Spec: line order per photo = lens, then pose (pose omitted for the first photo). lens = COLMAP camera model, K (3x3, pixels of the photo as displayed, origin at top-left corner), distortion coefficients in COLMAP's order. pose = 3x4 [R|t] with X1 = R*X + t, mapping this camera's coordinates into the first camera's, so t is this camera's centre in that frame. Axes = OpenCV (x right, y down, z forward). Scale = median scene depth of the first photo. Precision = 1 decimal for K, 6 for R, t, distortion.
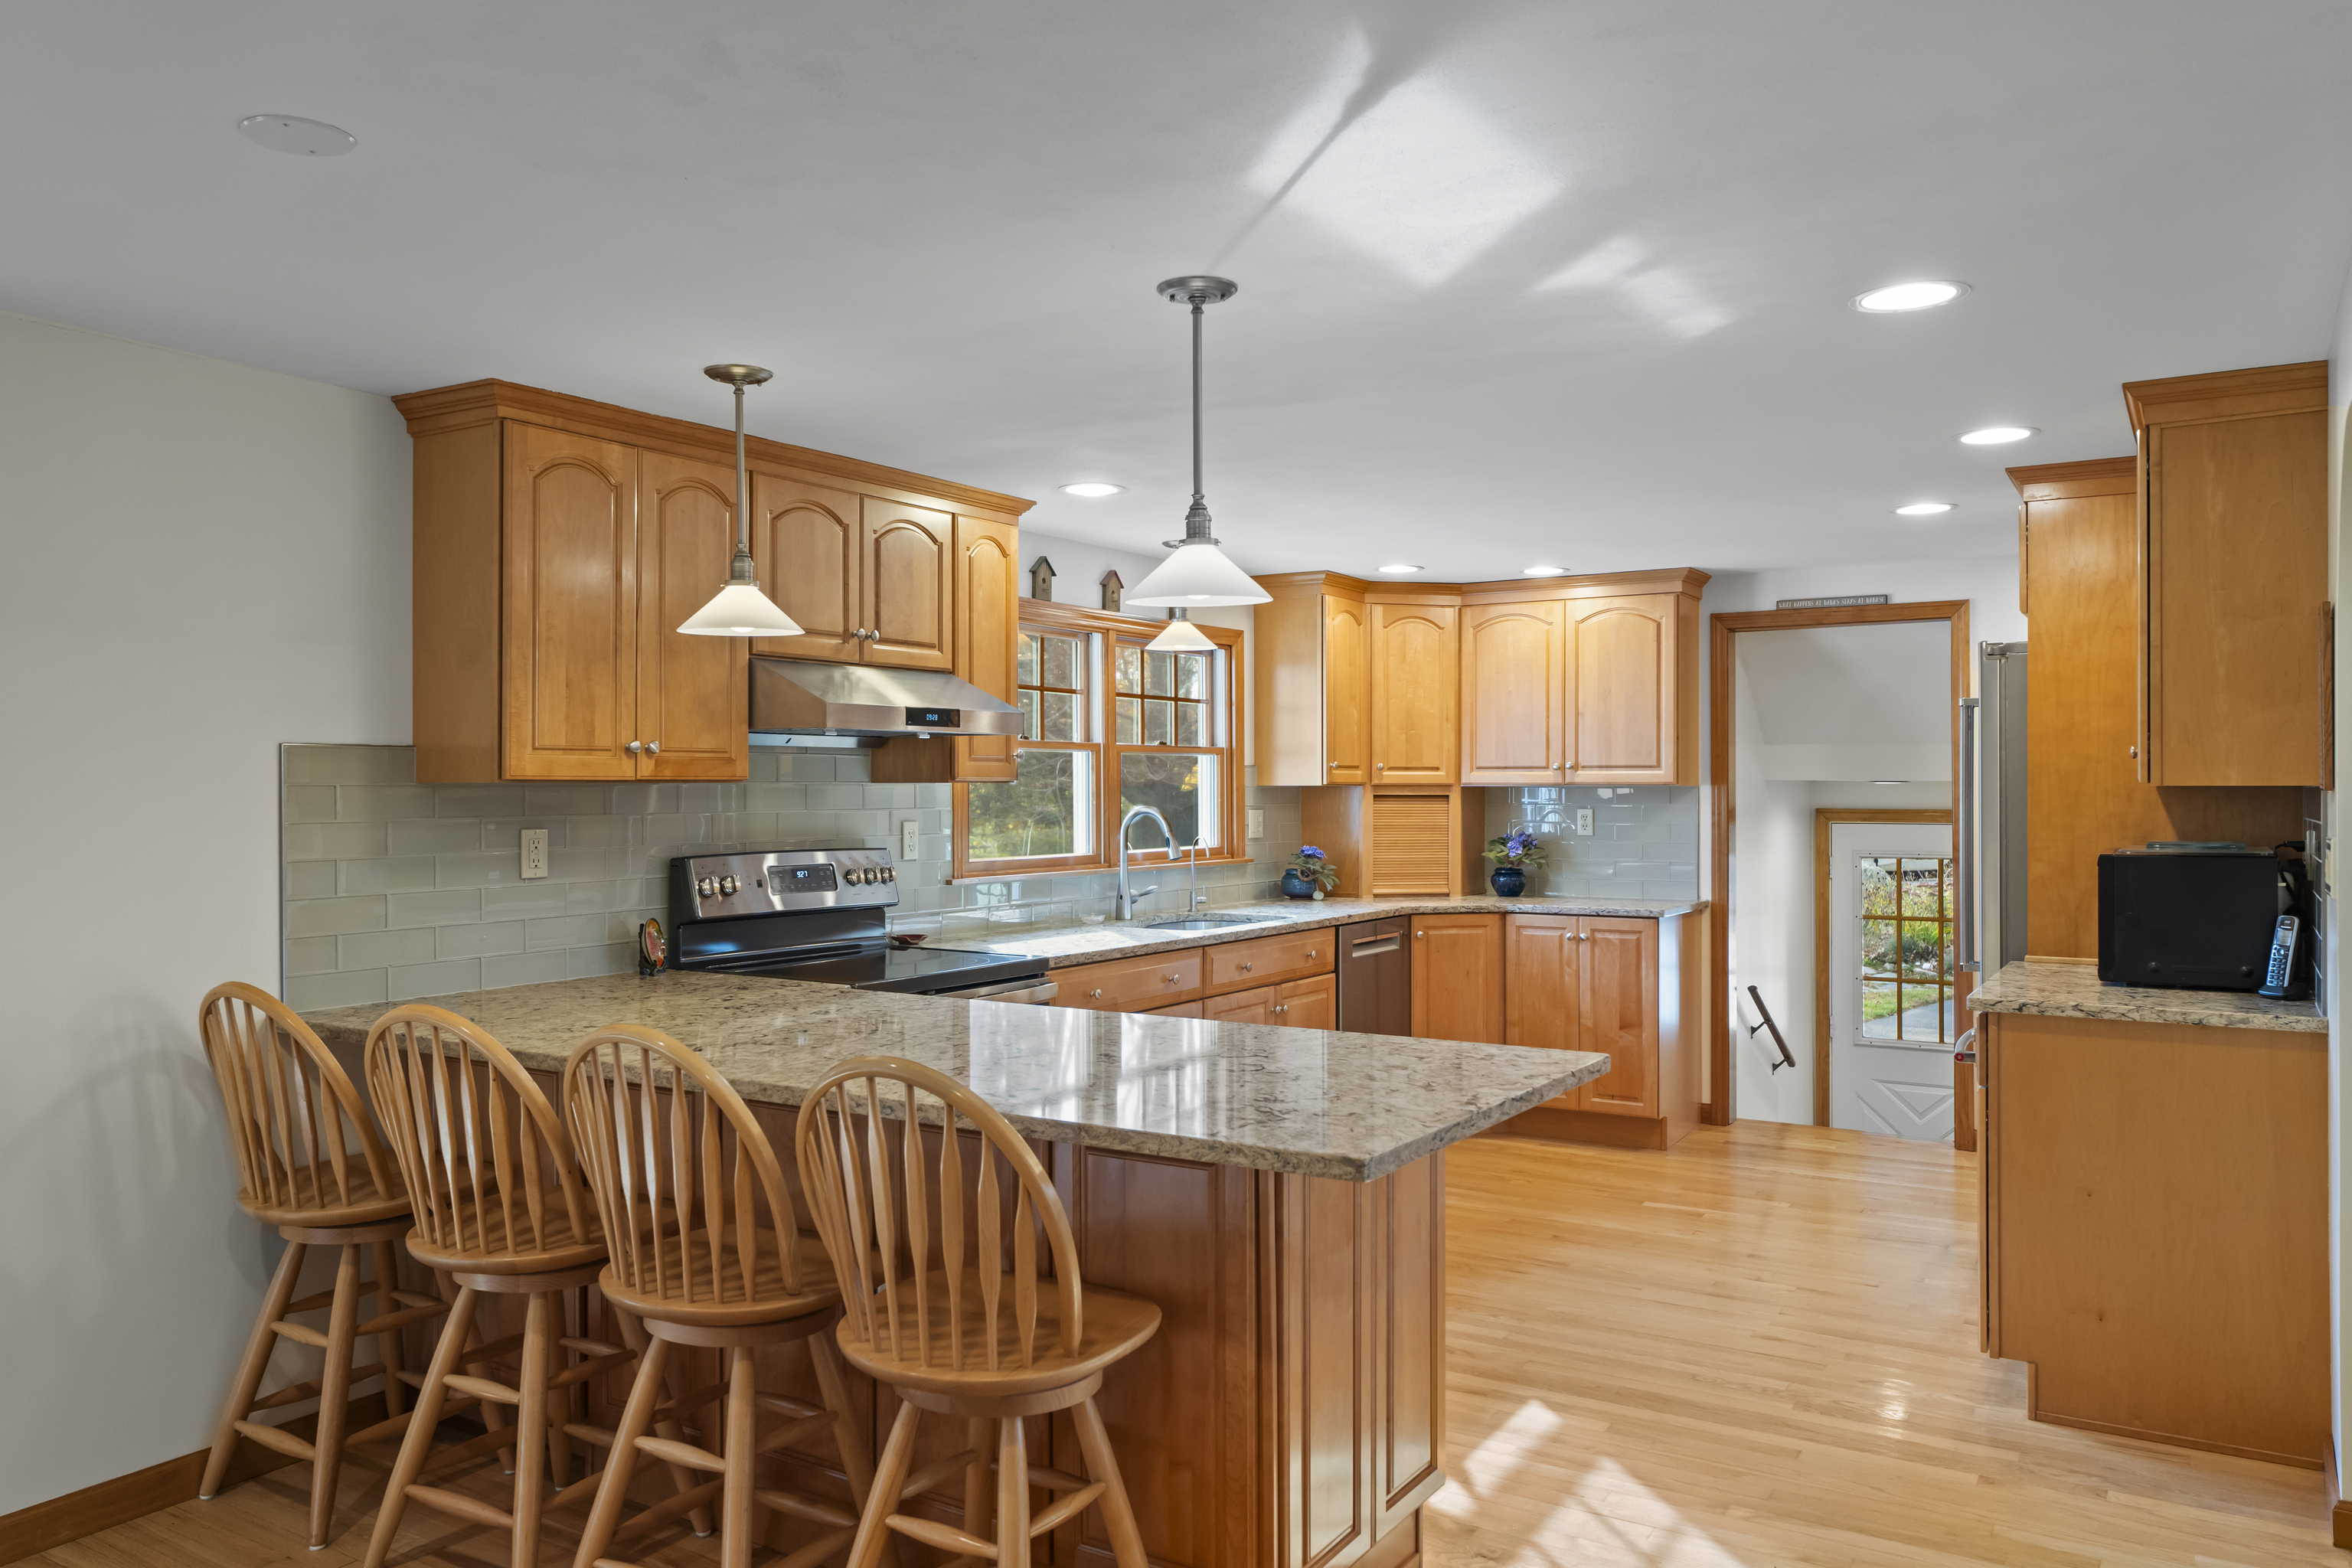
lens RADIAL K [[1720.1, 0, 1176.0], [0, 1720.1, 784.0], [0, 0, 1]] dist [-0.003210, 0.000925]
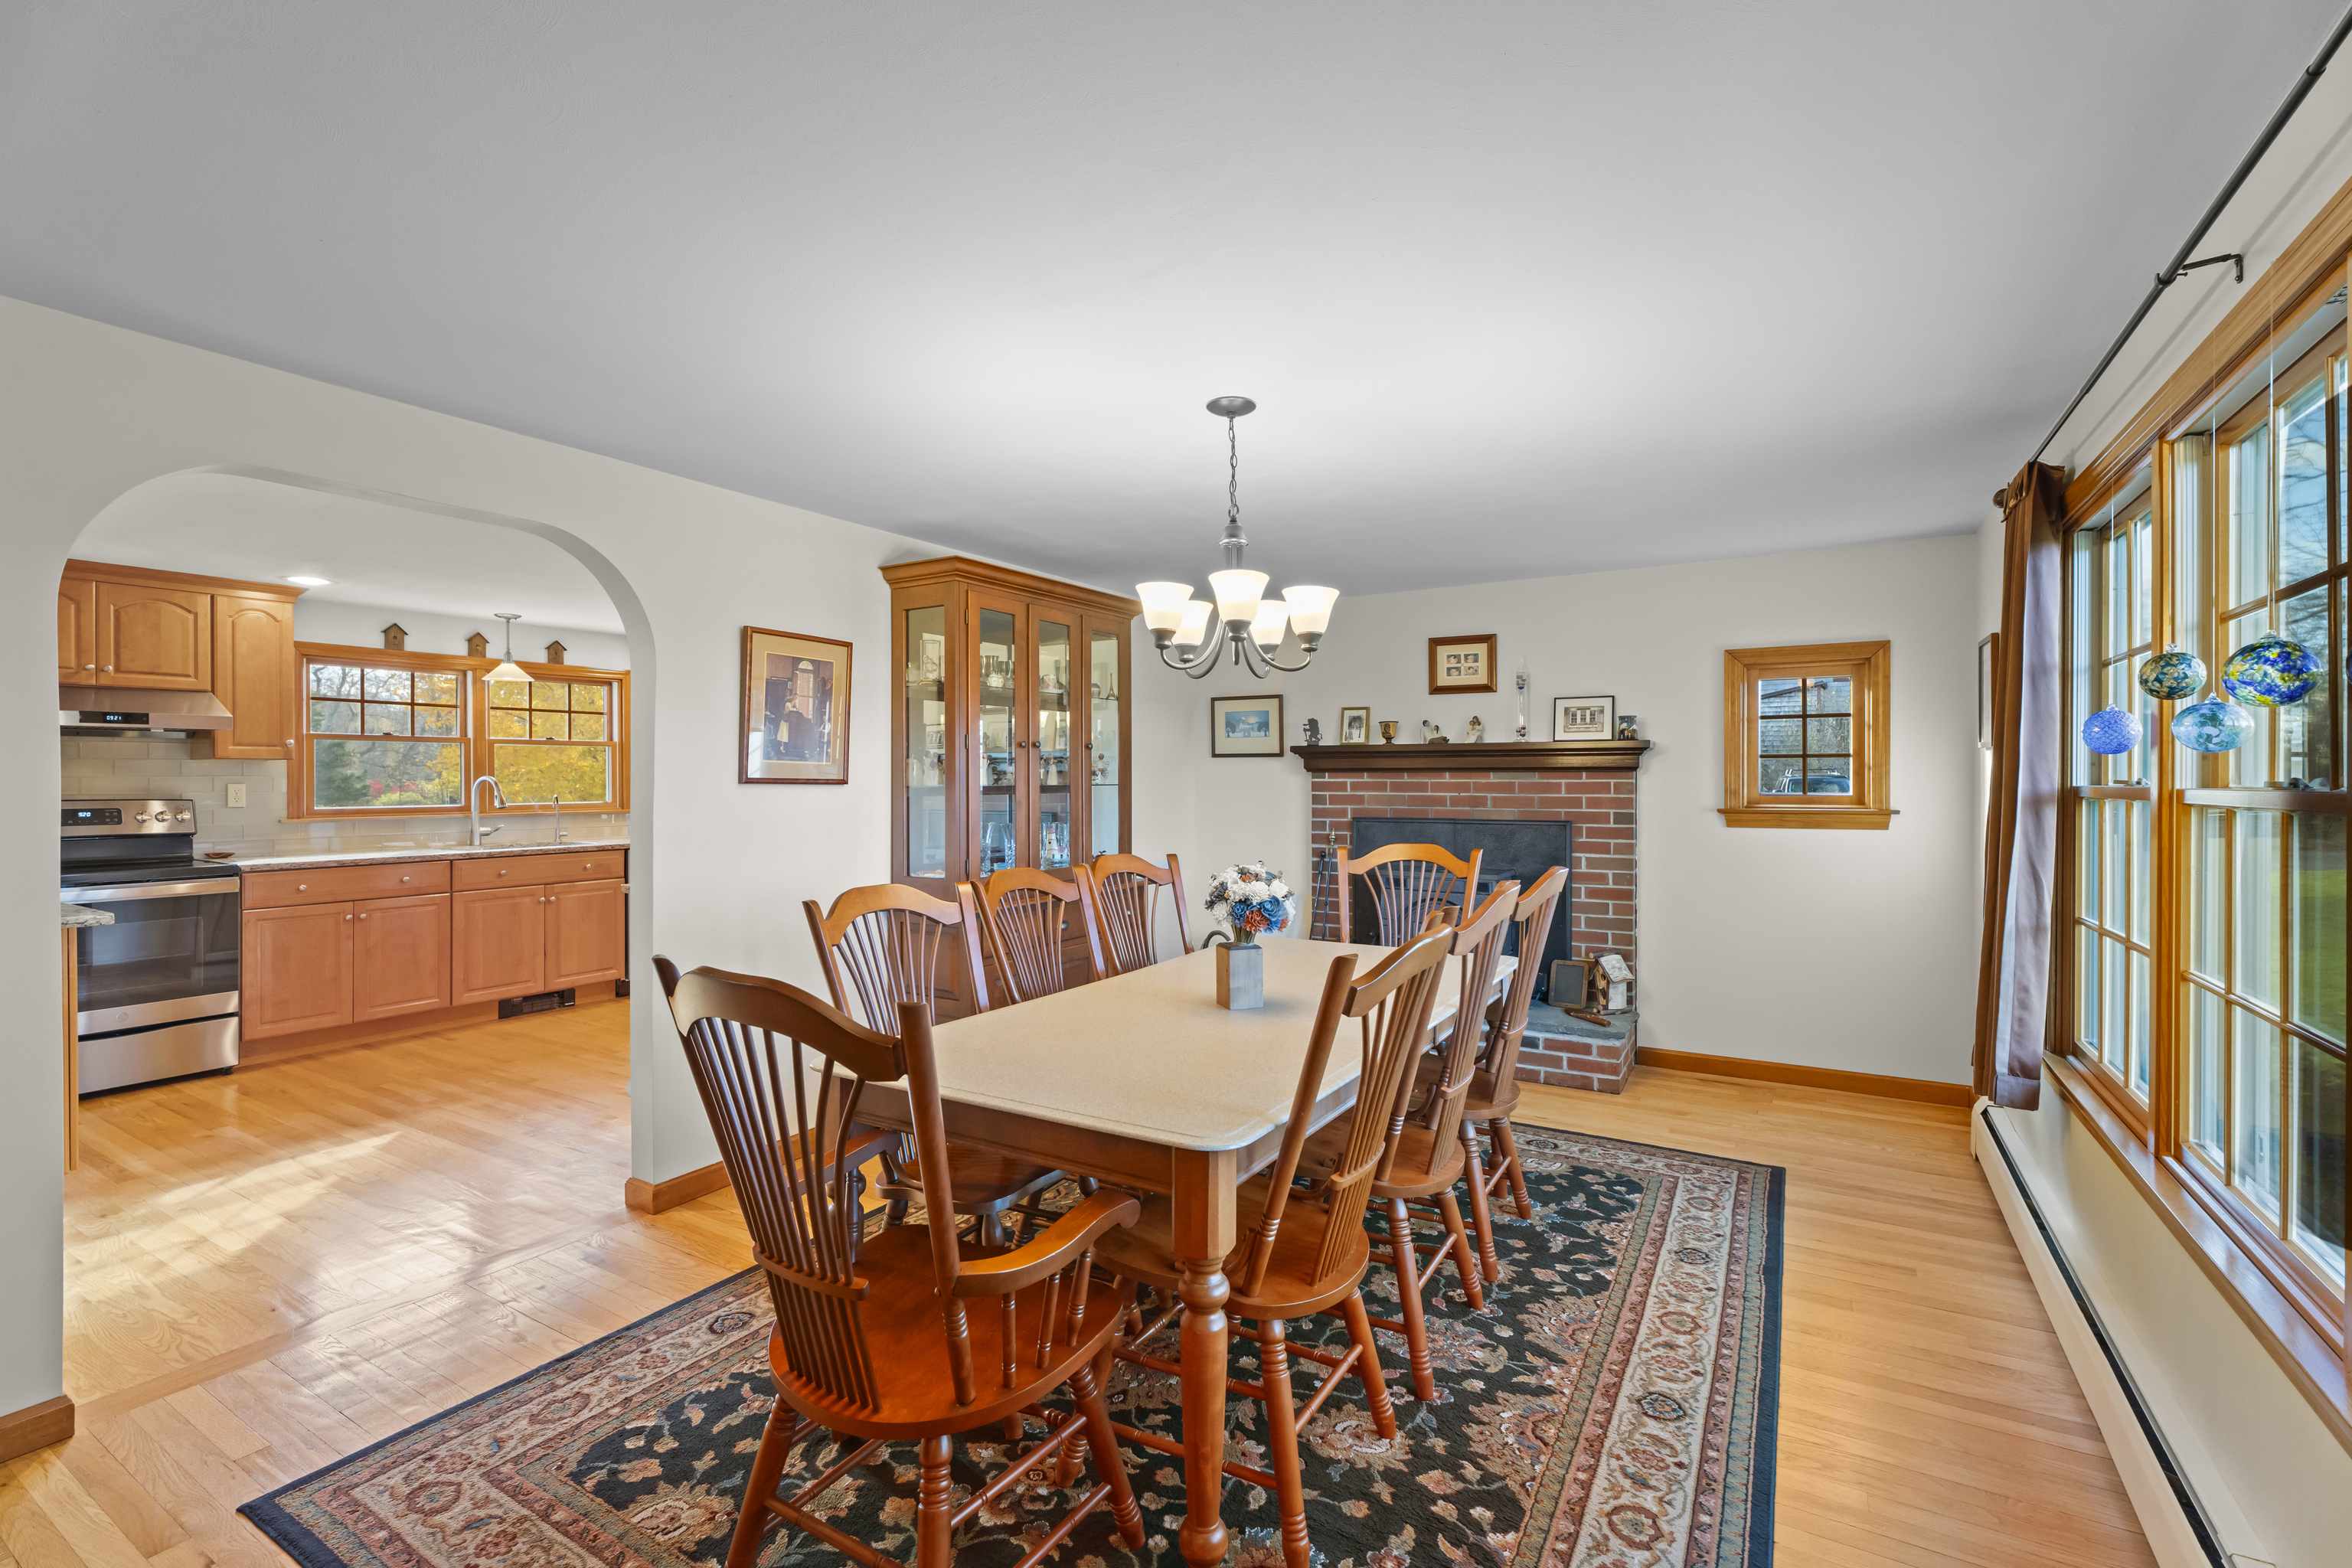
lens RADIAL K [[1038.0, 0, 1170.2], [0, 1038.0, 783.7], [0, 0, 1]] dist [0.003934, 0.000203]
pose [[0.999981, -0.001253, -0.006075, 0.563821], [0.001304, 0.999963, 0.008489, 0.010858], [0.006064, -0.008497, 0.999946, 0.012571]]
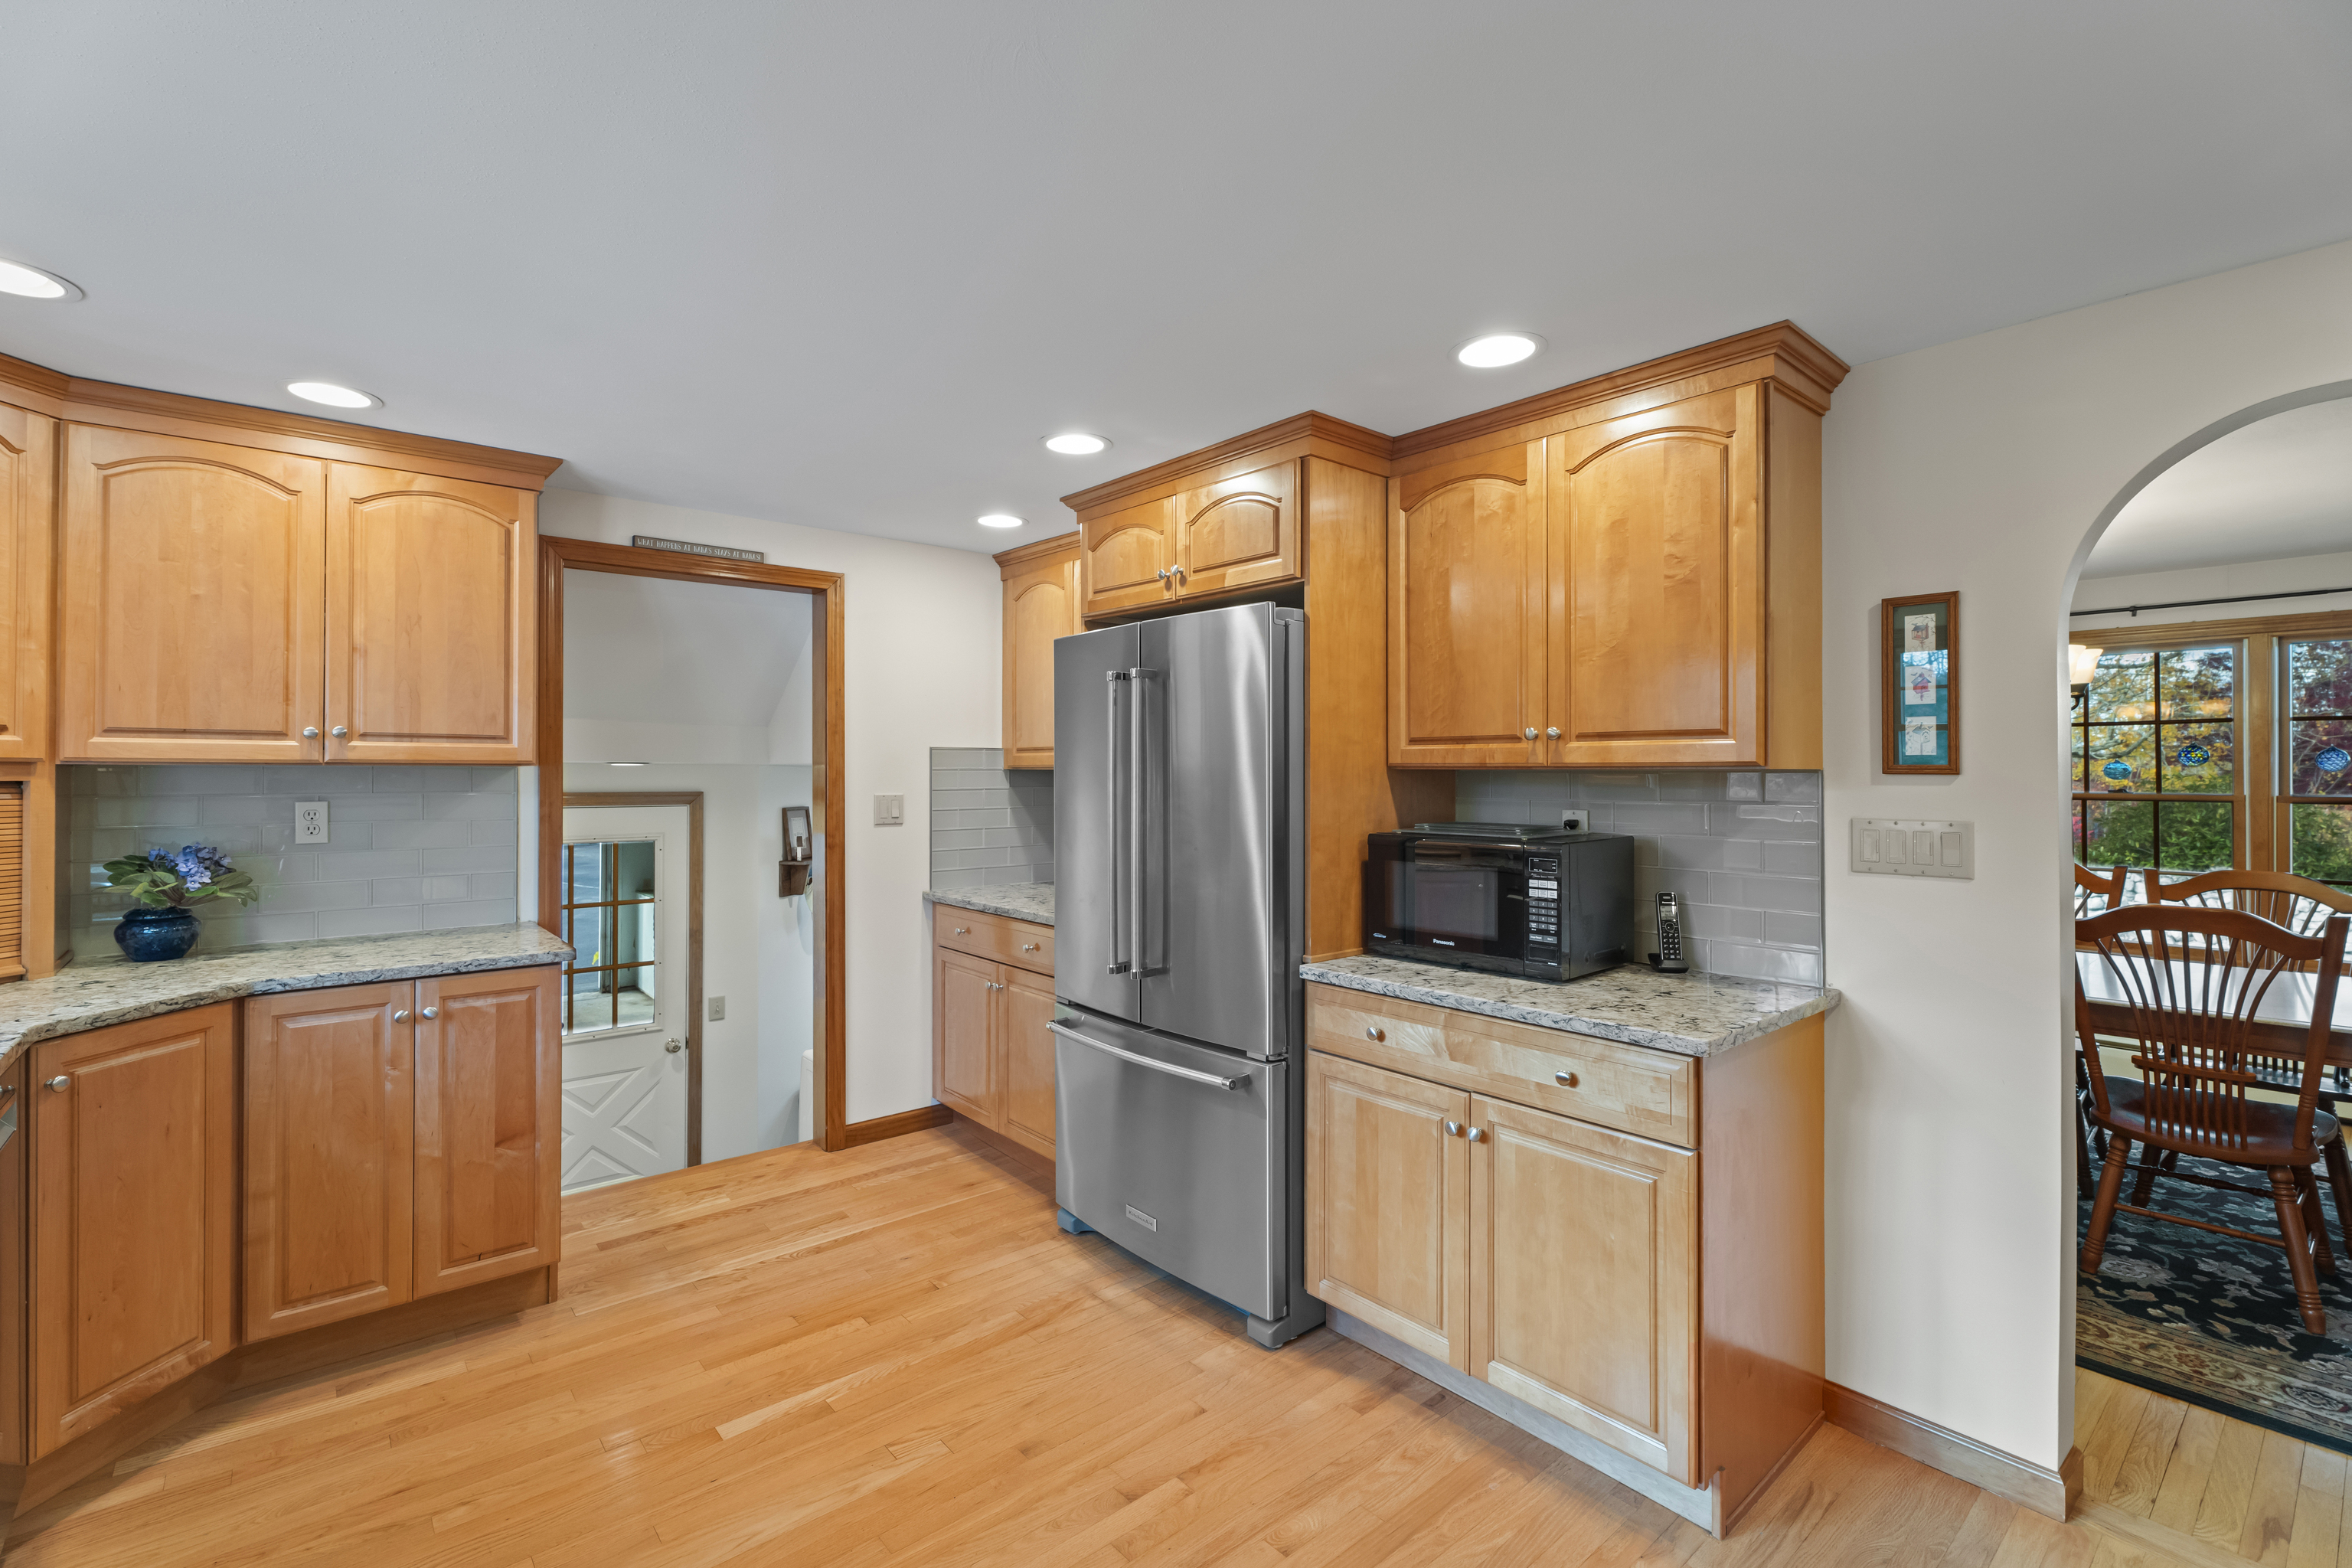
lens RADIAL K [[1041.8, 0, 1168.8], [0, 1041.8, 779.4], [0, 0, 1]] dist [0.000283, -0.000444]
pose [[0.310786, -0.002913, 0.950476, -0.031138], [-0.003716, 0.999984, 0.004280, 0.003526], [-0.950473, -0.004862, 0.310770, 0.620413]]
